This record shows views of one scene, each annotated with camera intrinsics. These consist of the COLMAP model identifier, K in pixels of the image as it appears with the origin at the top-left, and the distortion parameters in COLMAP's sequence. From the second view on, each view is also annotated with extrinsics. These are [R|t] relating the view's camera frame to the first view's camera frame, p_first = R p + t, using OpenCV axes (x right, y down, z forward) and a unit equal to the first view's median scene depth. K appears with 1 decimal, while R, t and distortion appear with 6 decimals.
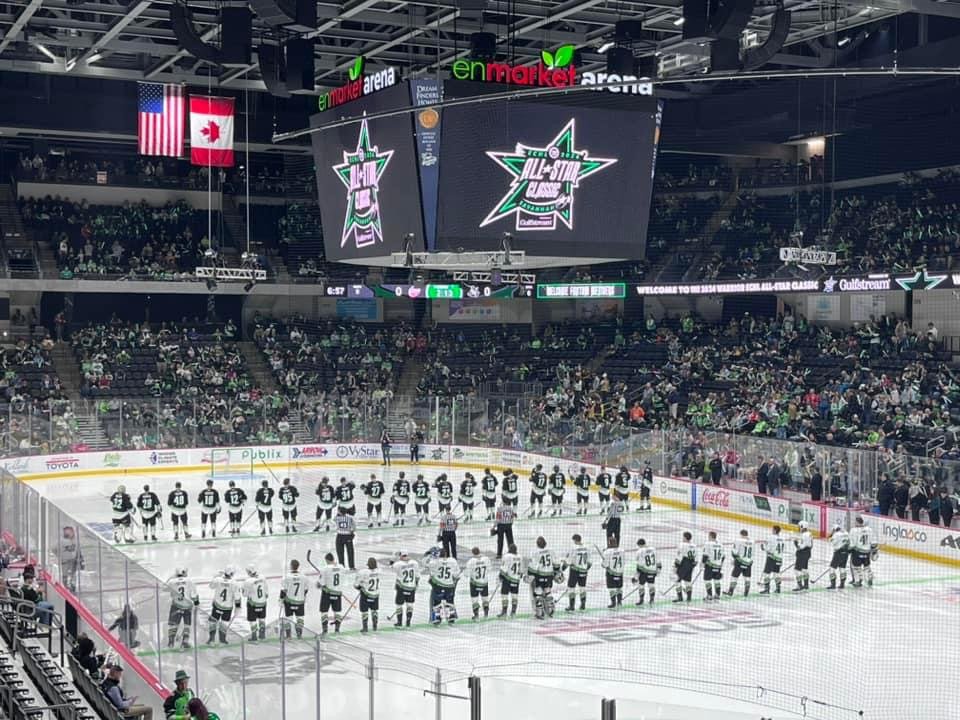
lens RADIAL K [[1412.6, 0, 484.0], [0, 1412.6, 359.5], [0, 0, 1]] dist [0.126850, 0.000000]
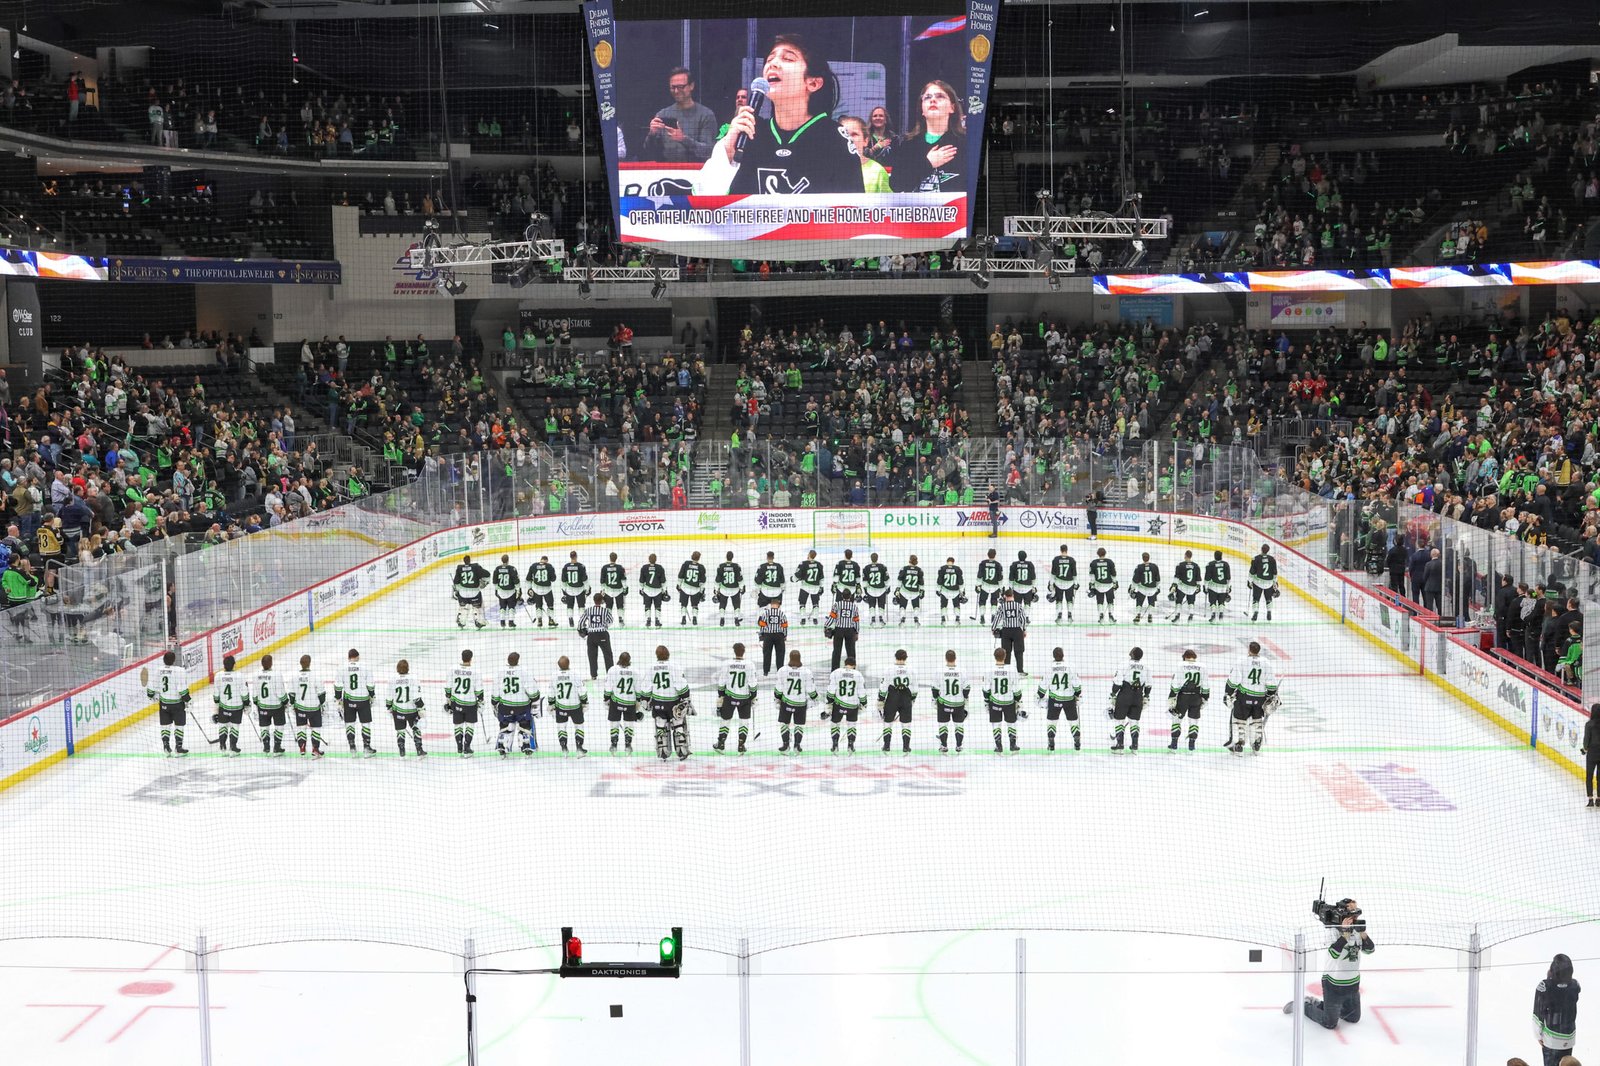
lens RADIAL K [[2021.5, 0, 792.3], [0, 2021.5, 533.4], [0, 0, 1]] dist [-0.071458, 0.000000]
pose [[0.885733, 0.029224, -0.463275, 0.384812], [0.005735, 0.997251, 0.073874, -0.002841], [0.464160, -0.068089, 0.883130, 0.099145]]
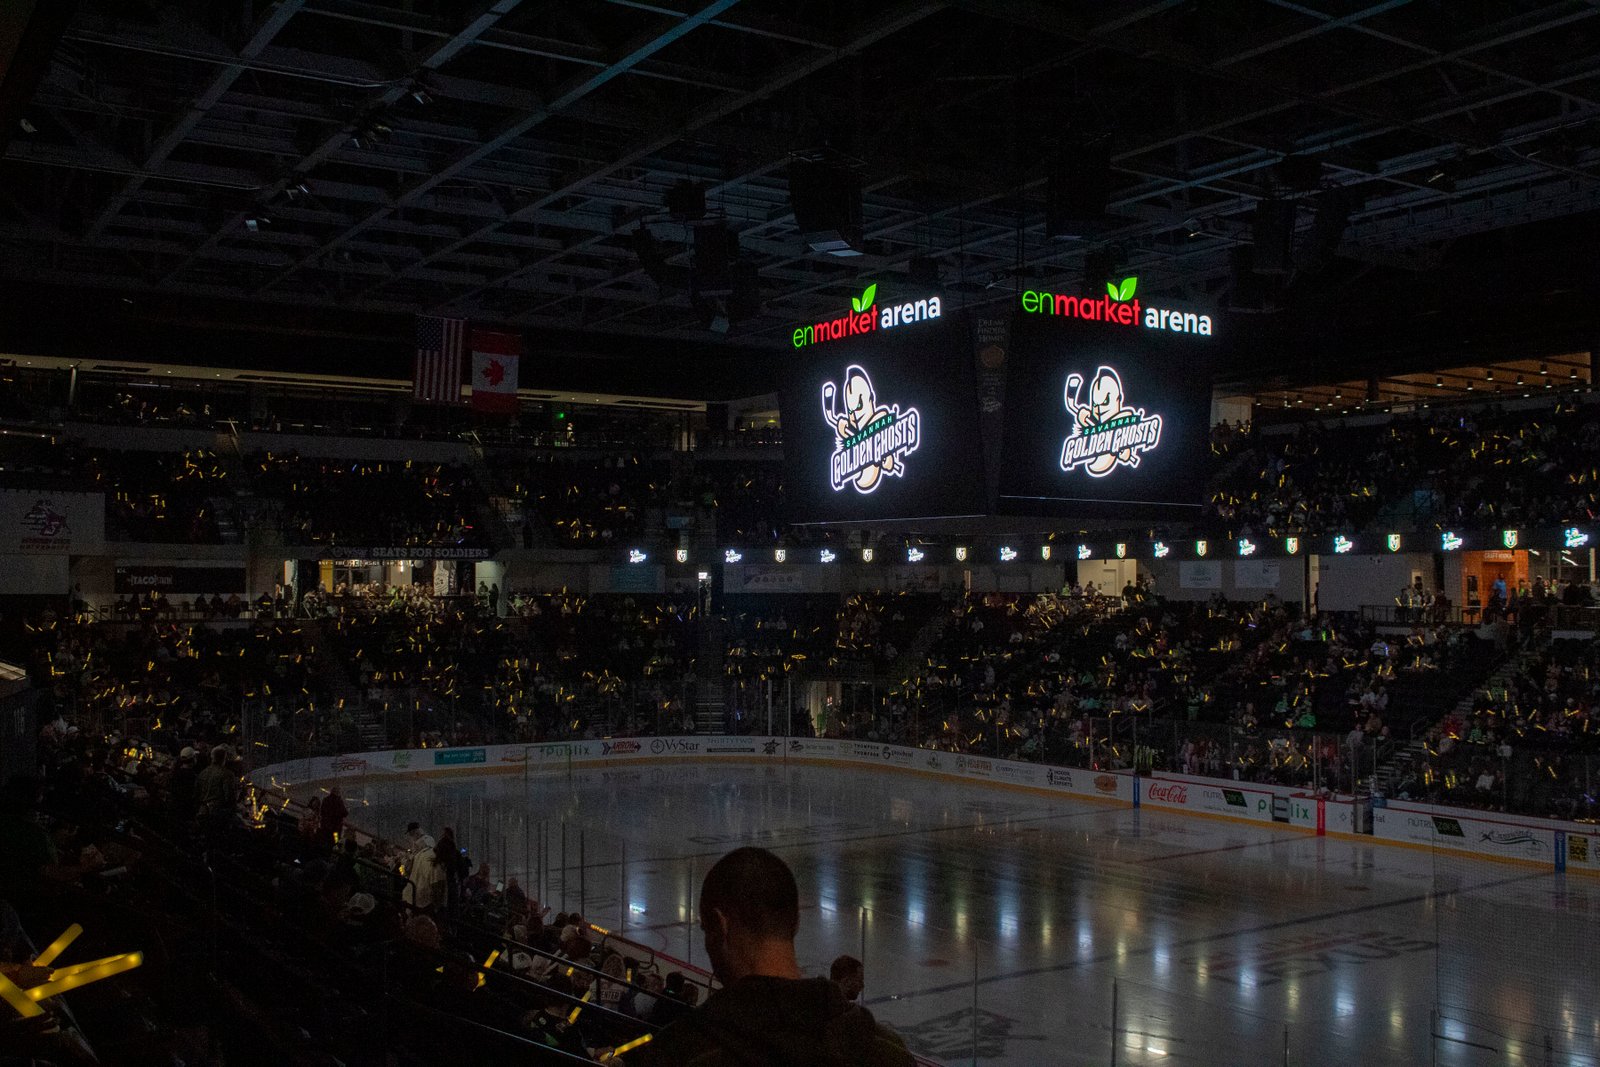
lens RADIAL K [[1568.0, 0, 810.4], [0, 1568.0, 541.0], [0, 0, 1]] dist [-0.064446, 0.000000]
pose [[0.990939, -0.001882, 0.134301, -0.201405], [0.009419, 0.998414, -0.055505, -0.007415], [-0.133983, 0.056267, 0.989385, 0.073320]]
